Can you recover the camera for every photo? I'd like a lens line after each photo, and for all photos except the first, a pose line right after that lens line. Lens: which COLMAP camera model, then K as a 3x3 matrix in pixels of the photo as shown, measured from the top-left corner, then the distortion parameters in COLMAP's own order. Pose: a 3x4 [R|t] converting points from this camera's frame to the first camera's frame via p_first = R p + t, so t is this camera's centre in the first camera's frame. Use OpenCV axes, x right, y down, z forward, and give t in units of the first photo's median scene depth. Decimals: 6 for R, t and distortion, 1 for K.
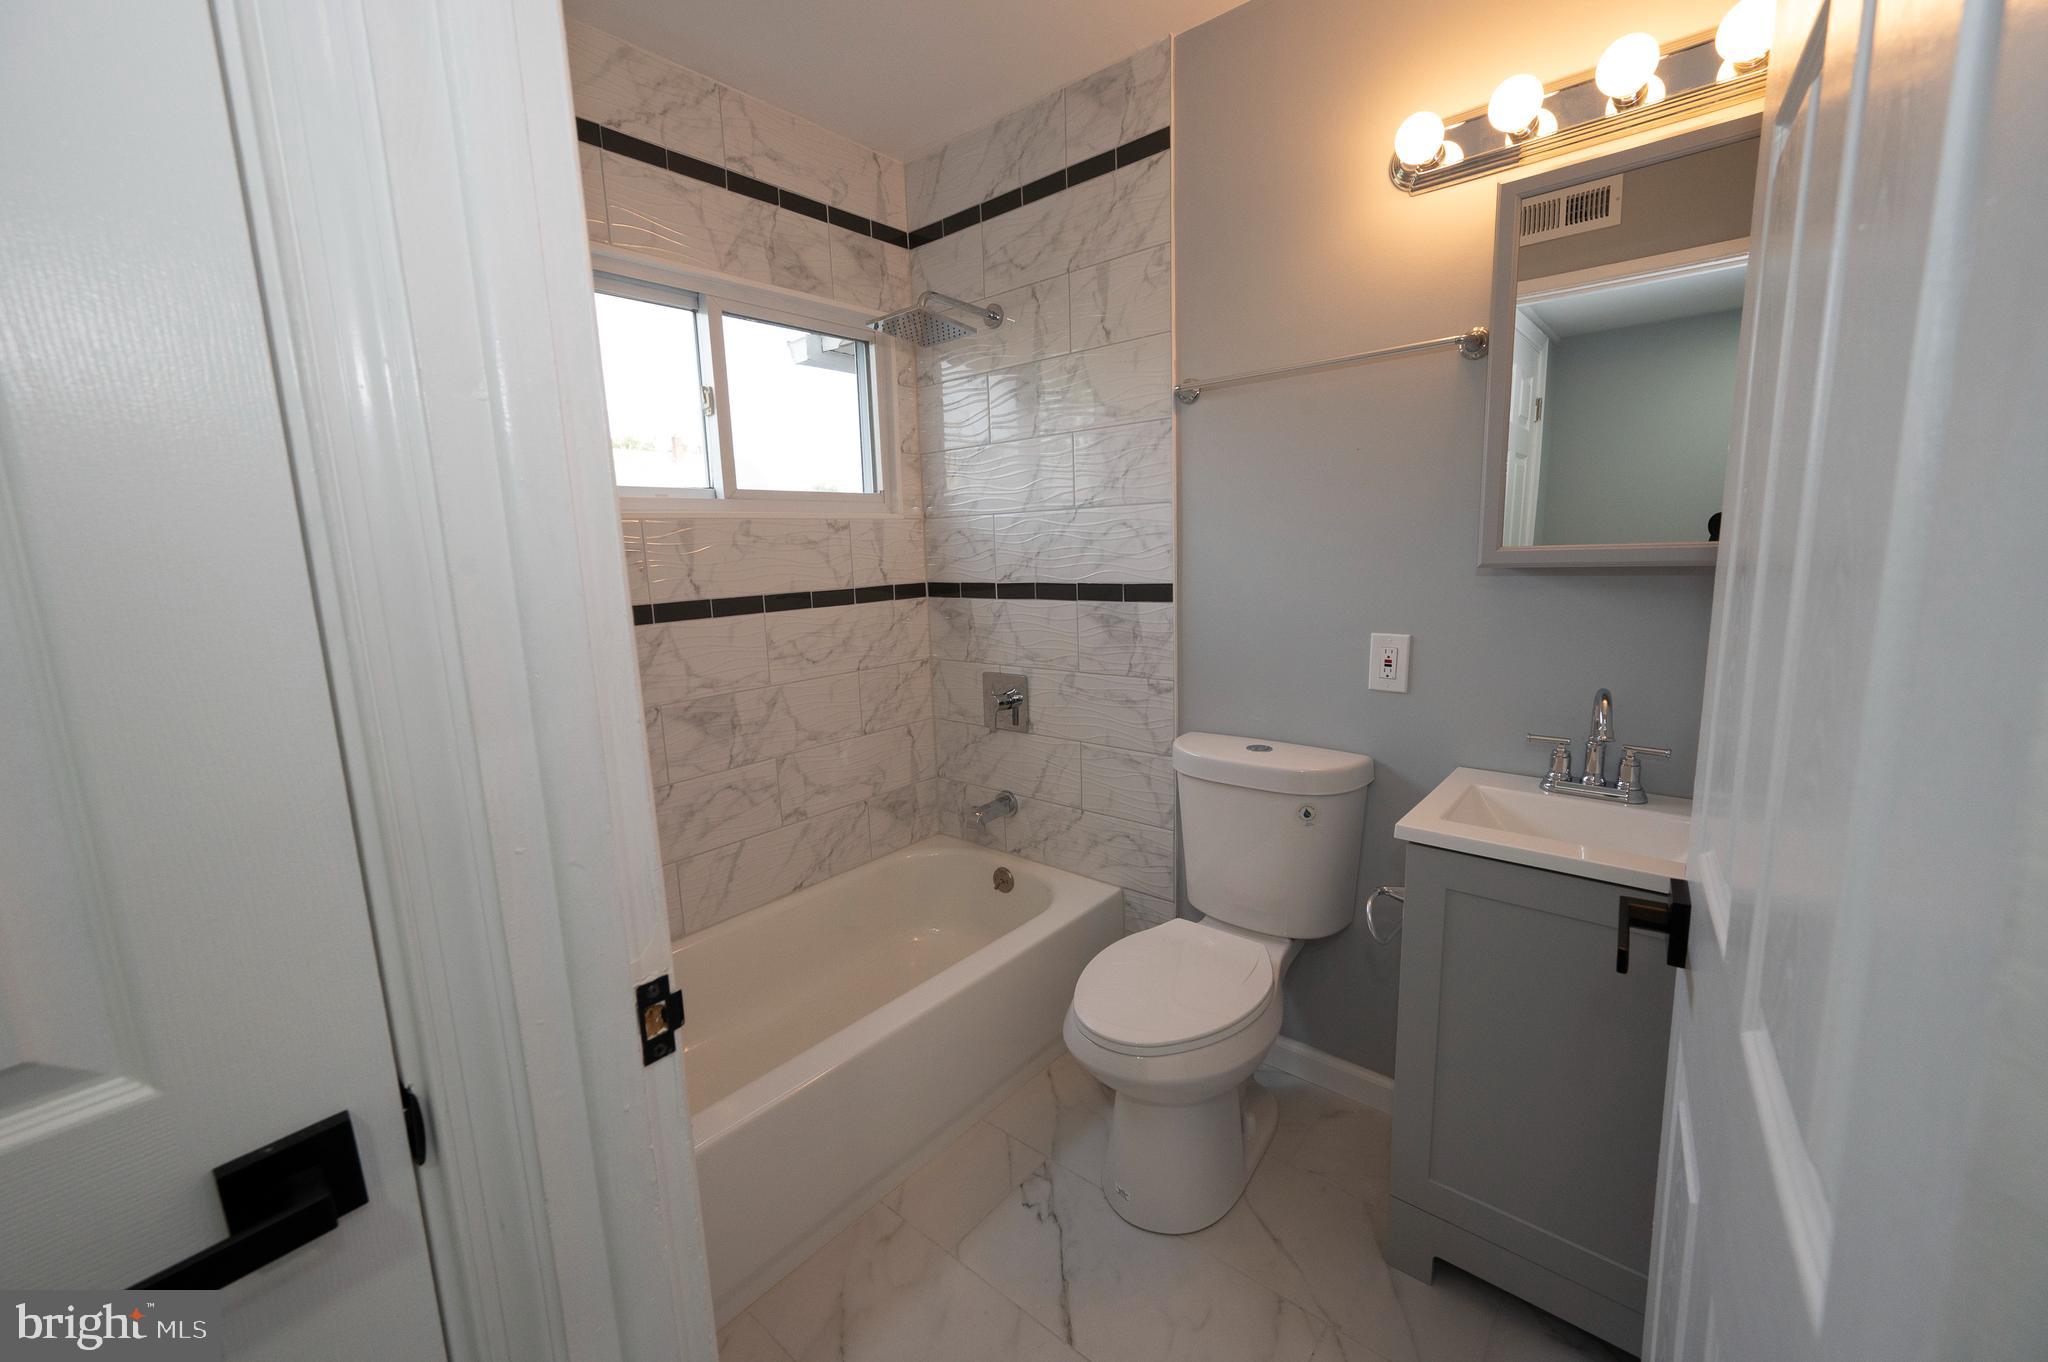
lens RADIAL K [[803.9, 0, 1022.4], [0, 803.9, 677.8], [0, 0, 1]] dist [-0.000969, 0.000391]
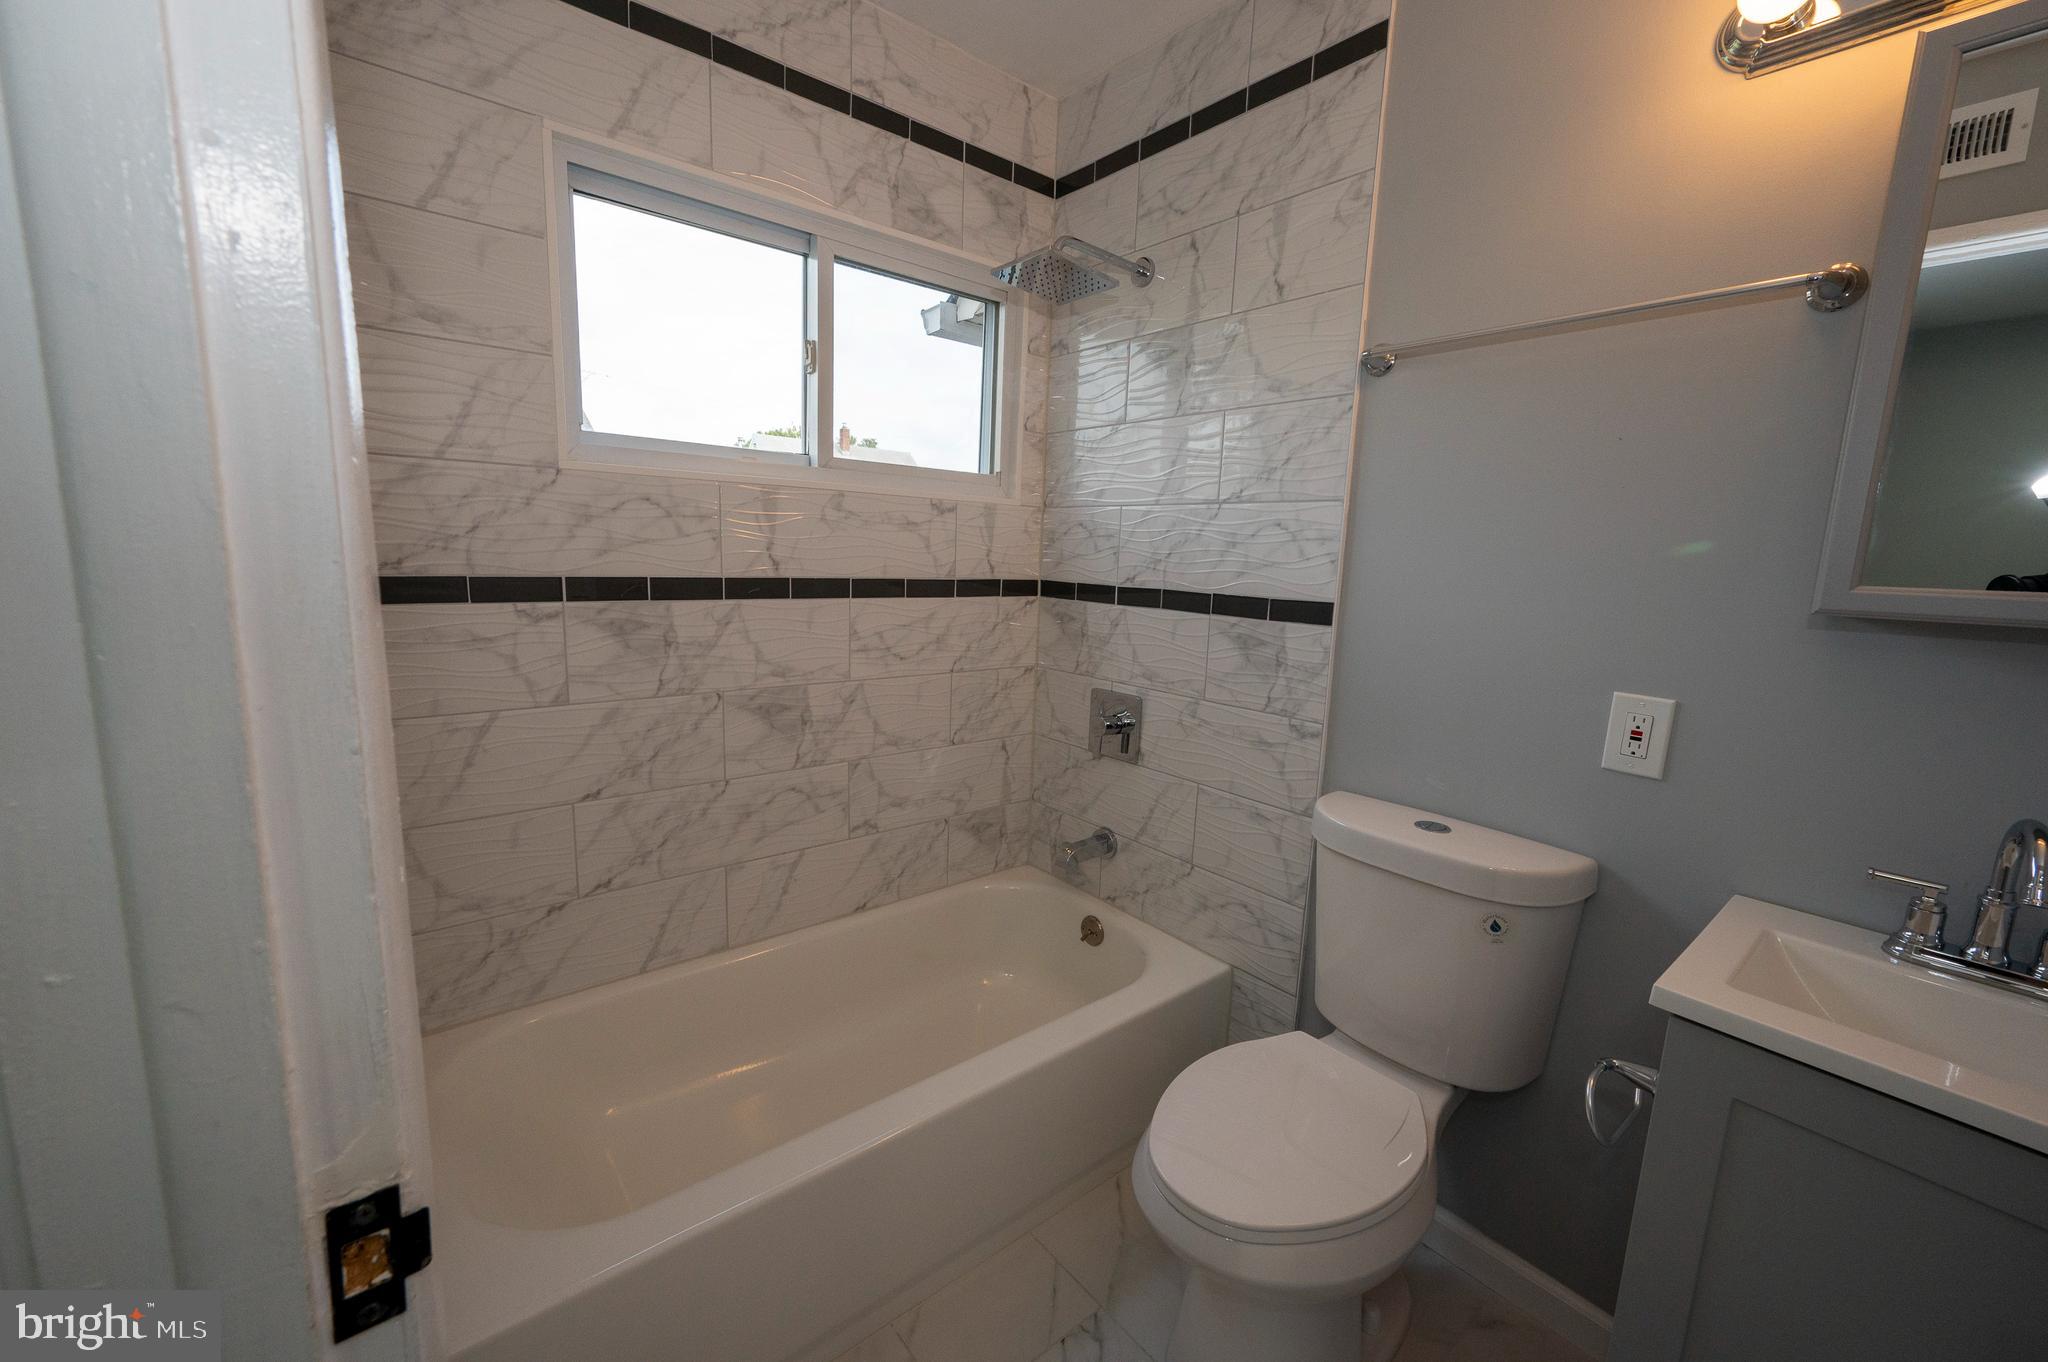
lens RADIAL K [[803.9, 0, 1026.1], [0, 803.9, 679.4], [0, 0, 1]] dist [-0.000969, 0.000391]
pose [[0.982544, 0.097057, -0.158705, 0.020794], [-0.097850, 0.995197, 0.002829, -0.013790], [0.158217, 0.012750, 0.987322, 0.162782]]
